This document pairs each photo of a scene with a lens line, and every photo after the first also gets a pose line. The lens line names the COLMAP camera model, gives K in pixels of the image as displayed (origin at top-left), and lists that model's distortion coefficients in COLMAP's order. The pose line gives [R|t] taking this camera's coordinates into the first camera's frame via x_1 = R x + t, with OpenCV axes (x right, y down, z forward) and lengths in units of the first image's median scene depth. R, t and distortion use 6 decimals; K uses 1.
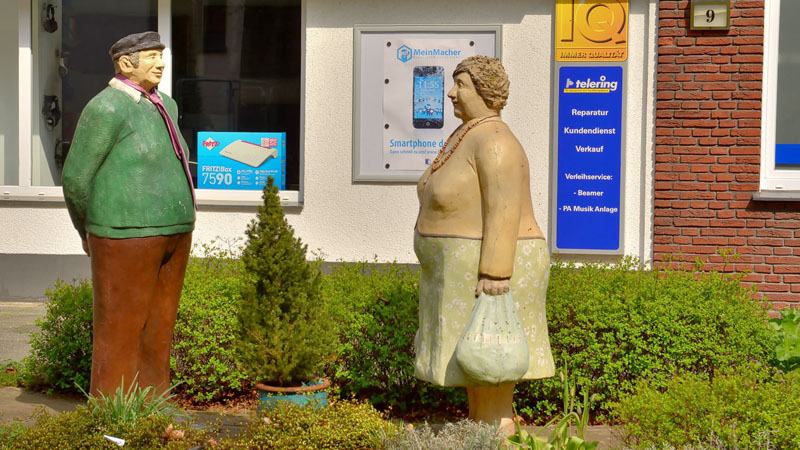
lens RADIAL K [[1810.3, 0, 399.6], [0, 1810.3, 225.7], [0, 0, 1]] dist [0.300737, 0.000000]
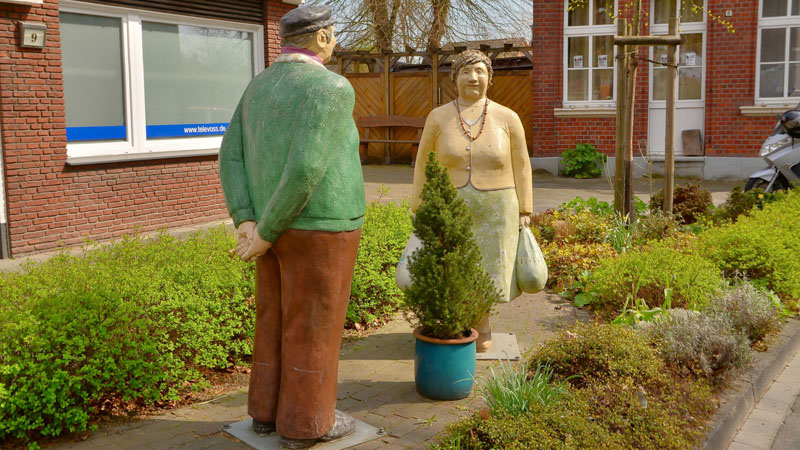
lens RADIAL K [[796.5, 0, 399.9], [0, 796.5, 222.4], [0, 0, 1]] dist [-0.014488, 0.000000]
pose [[0.340615, -0.140775, 0.929604, -0.323715], [0.073199, 0.989697, 0.123054, -0.027745], [-0.937349, 0.026131, 0.347410, 0.522590]]
